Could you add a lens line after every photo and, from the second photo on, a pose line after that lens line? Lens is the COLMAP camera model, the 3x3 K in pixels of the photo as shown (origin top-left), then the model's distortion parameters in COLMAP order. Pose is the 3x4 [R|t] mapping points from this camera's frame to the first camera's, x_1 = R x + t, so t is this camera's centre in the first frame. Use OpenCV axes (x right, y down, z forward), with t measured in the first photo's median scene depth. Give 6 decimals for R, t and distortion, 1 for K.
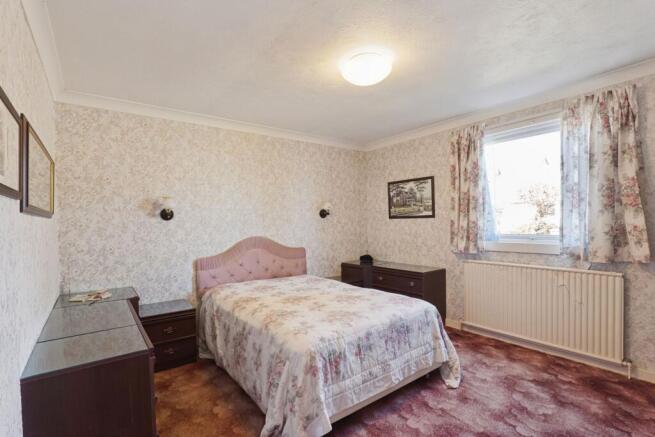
lens RADIAL K [[307.8, 0, 330.3], [0, 307.8, 222.5], [0, 0, 1]] dist [-0.020558, 0.002531]
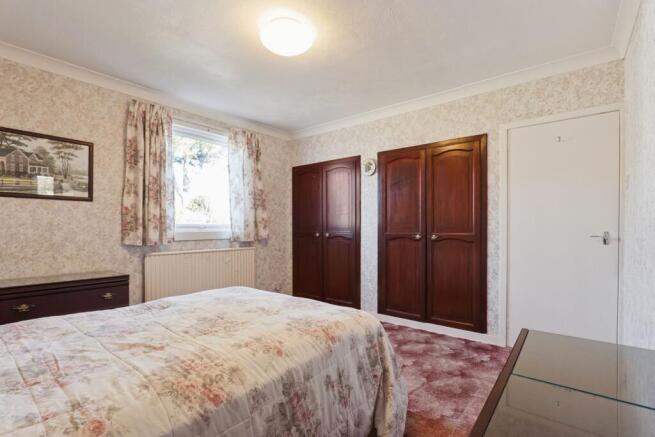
lens RADIAL K [[307.8, 0, 327.9], [0, 307.8, 228.0], [0, 0, 1]] dist [-0.020558, 0.002531]
pose [[-0.231262, 0.015529, 0.972768, -0.473534], [0.004059, 0.999879, -0.014997, 0.058243], [-0.972883, 0.000480, -0.231297, 0.635541]]
